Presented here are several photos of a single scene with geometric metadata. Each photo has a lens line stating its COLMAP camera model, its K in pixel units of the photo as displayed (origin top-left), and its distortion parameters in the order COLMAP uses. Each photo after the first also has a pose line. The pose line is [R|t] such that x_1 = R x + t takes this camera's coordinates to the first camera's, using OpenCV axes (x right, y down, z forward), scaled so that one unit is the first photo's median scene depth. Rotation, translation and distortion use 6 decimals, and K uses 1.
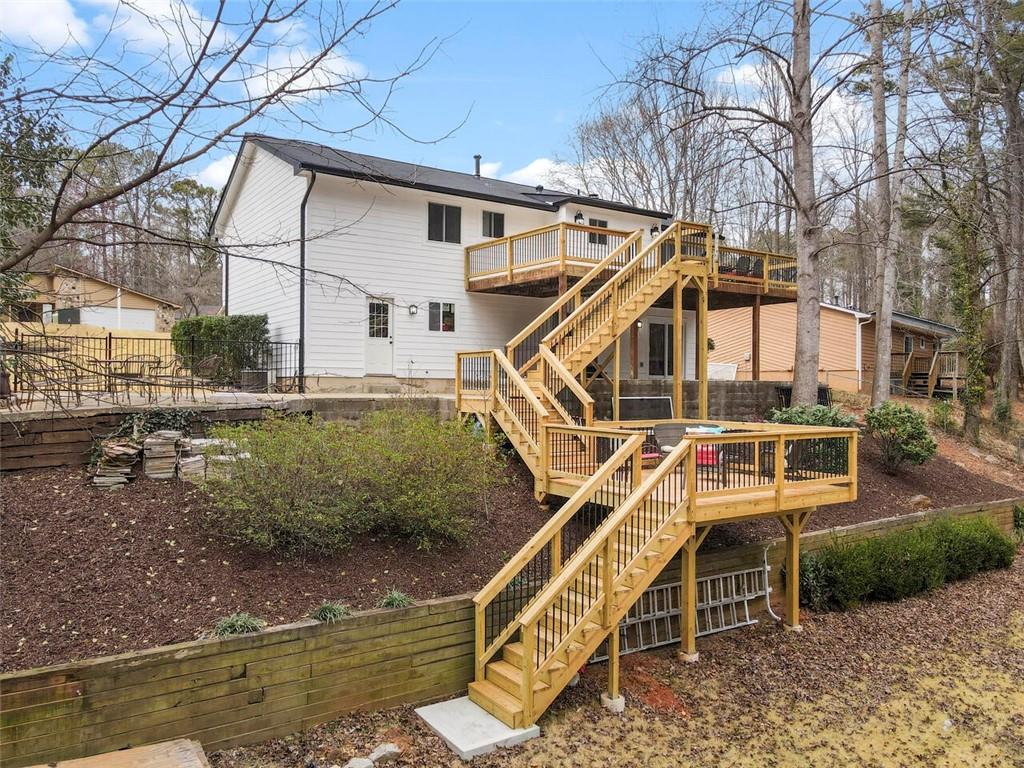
lens RADIAL K [[745.2, 0, 515.4], [0, 745.2, 388.0], [0, 0, 1]] dist [0.021080, -0.003333]
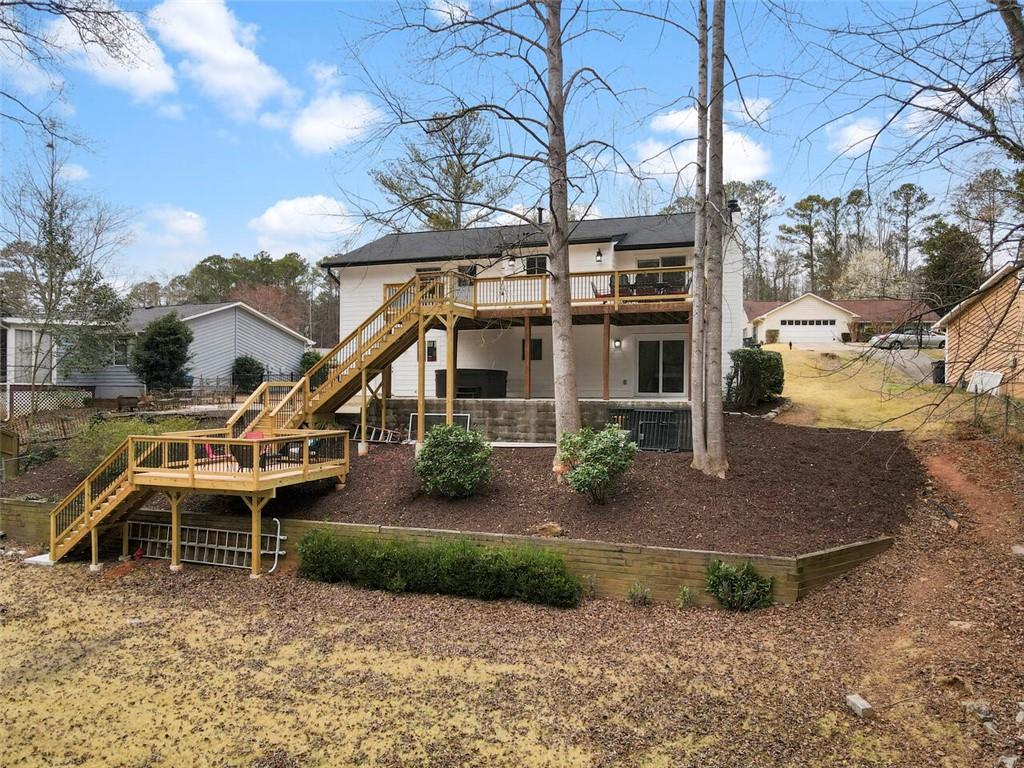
lens RADIAL K [[745.2, 0, 513.8], [0, 745.2, 388.0], [0, 0, 1]] dist [0.021080, -0.003333]
pose [[0.588430, -0.003399, -0.808541, 1.150582], [-0.001698, 0.999984, -0.005440, -0.022727], [0.808546, 0.004574, 0.588415, 0.345943]]
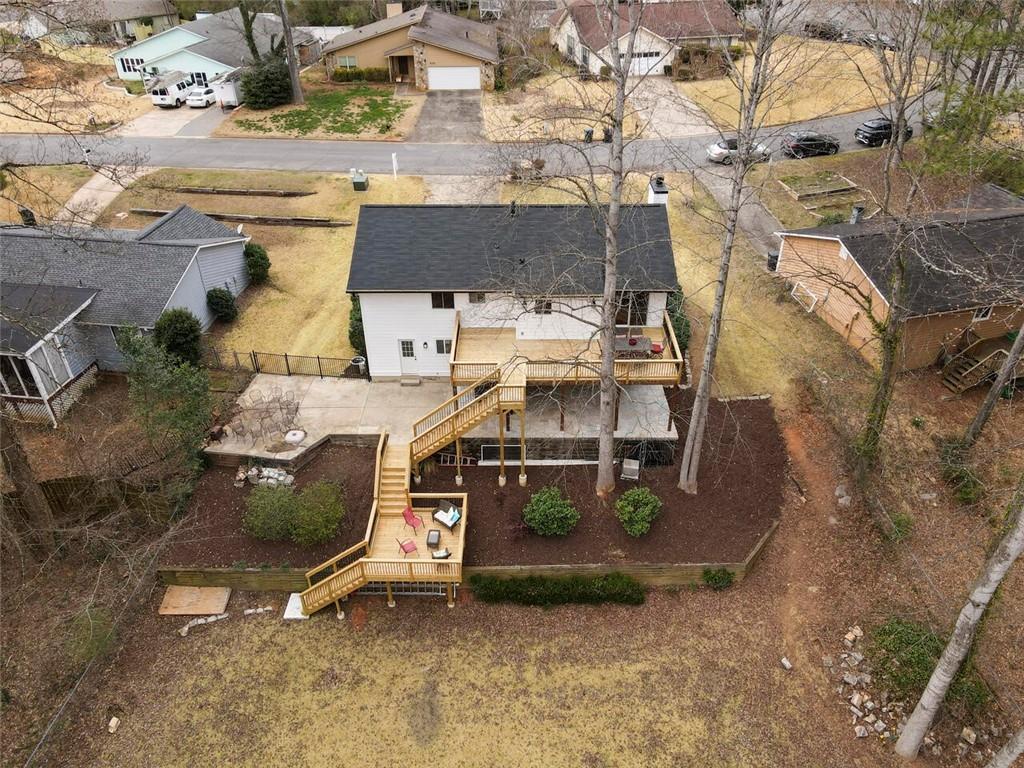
lens RADIAL K [[745.2, 0, 513.3], [0, 745.2, 387.1], [0, 0, 1]] dist [0.021080, -0.003333]
pose [[0.821679, 0.308257, -0.479397, 0.943460], [0.013332, 0.830495, 0.556867, -1.035111], [0.569795, -0.463958, 0.678290, -0.140800]]
